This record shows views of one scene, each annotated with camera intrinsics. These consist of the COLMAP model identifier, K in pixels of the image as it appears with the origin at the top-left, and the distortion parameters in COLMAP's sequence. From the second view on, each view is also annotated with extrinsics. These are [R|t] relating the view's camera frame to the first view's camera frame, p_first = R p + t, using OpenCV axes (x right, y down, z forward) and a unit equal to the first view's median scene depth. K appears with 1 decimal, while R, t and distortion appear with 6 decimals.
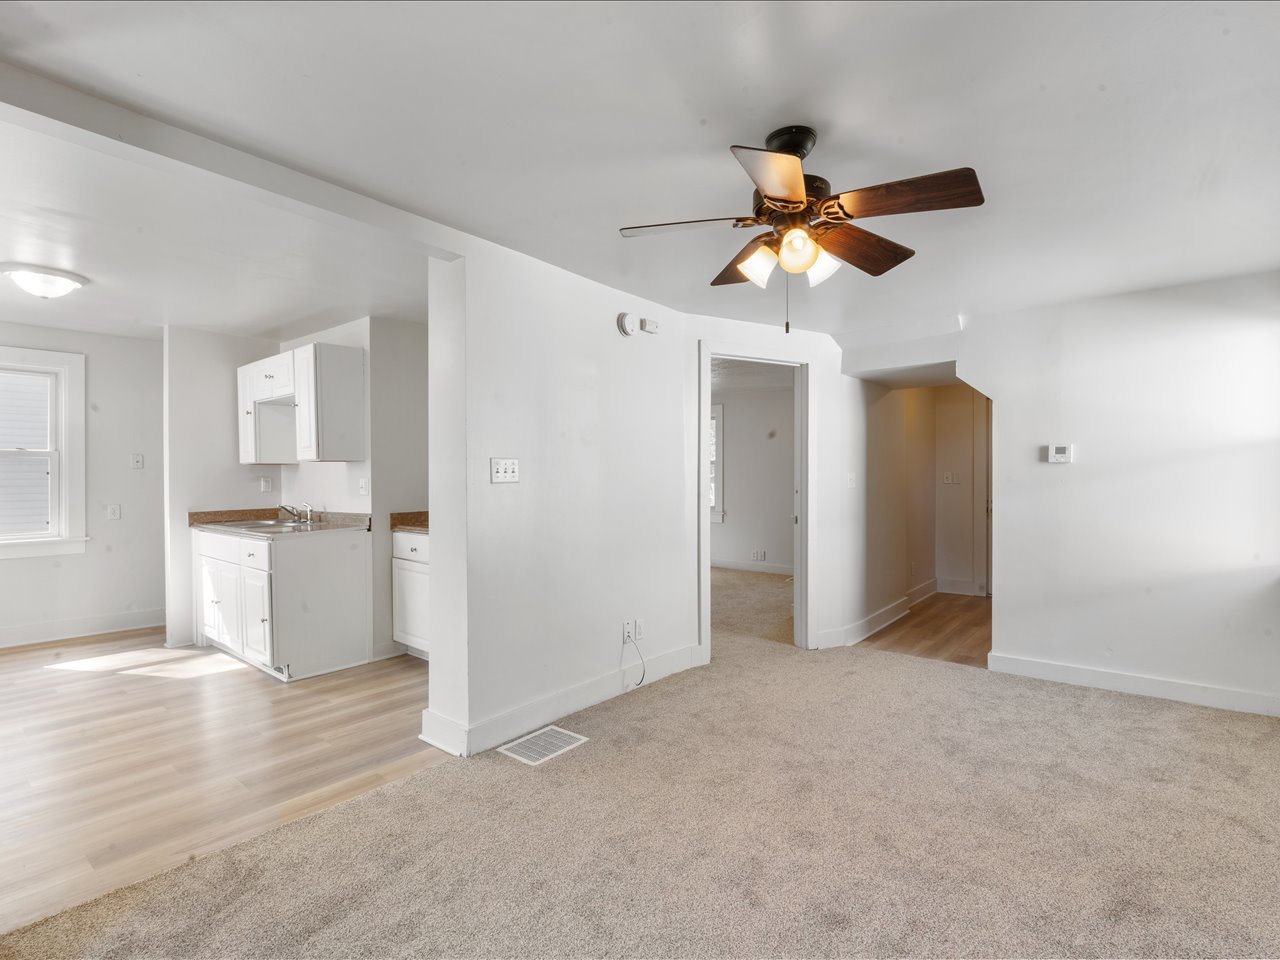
lens RADIAL K [[626.3, 0, 650.1], [0, 626.3, 478.8], [0, 0, 1]] dist [-0.007281, 0.000964]
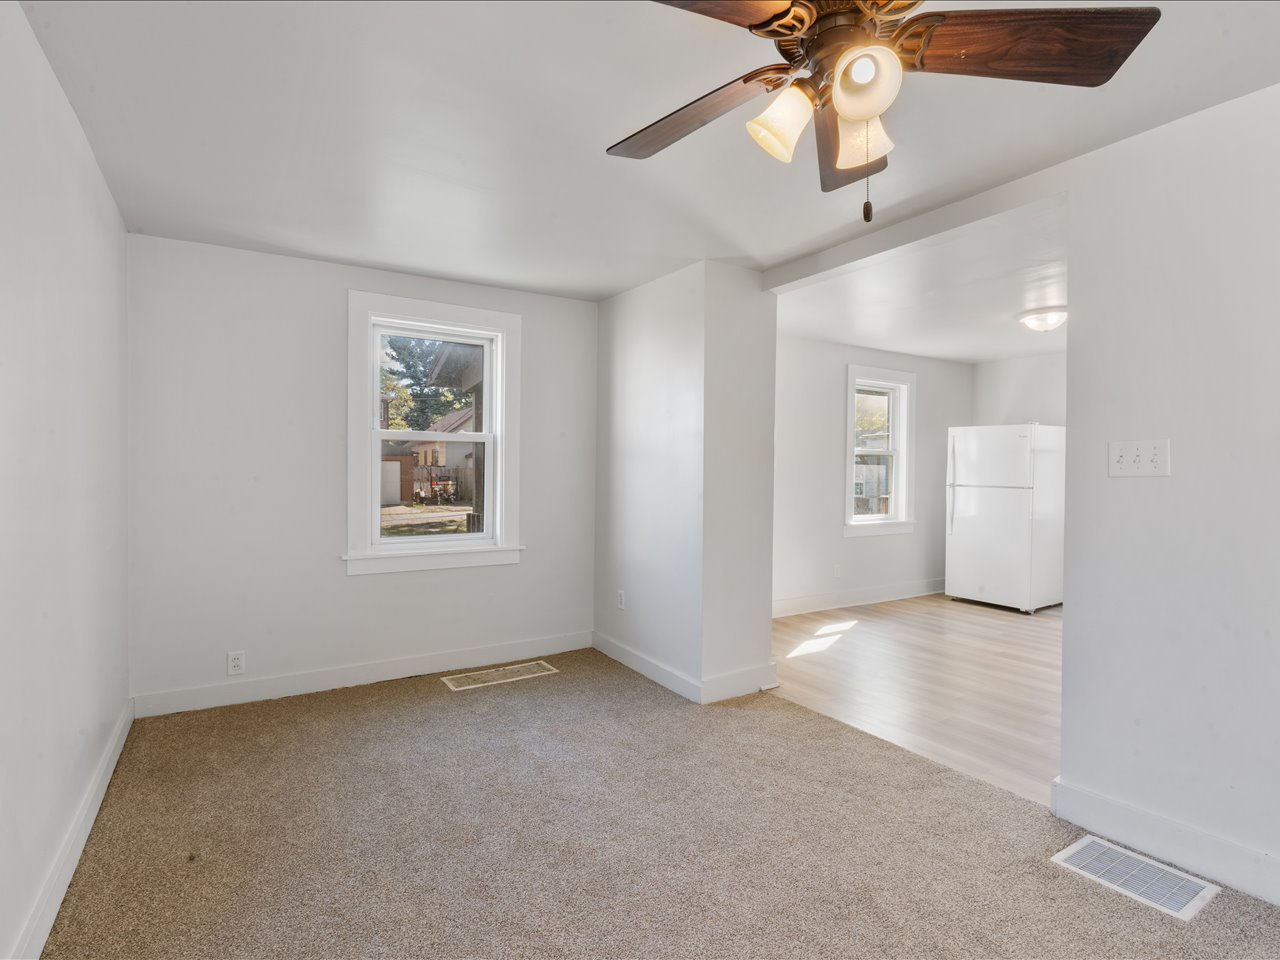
lens RADIAL K [[626.3, 0, 638.0], [0, 626.3, 470.5], [0, 0, 1]] dist [-0.007281, 0.000964]
pose [[-0.309006, -0.000902, -0.951060, 0.623587], [-0.001528, 0.999999, -0.000452, -0.000084], [0.951059, 0.001314, -0.309007, 0.715385]]
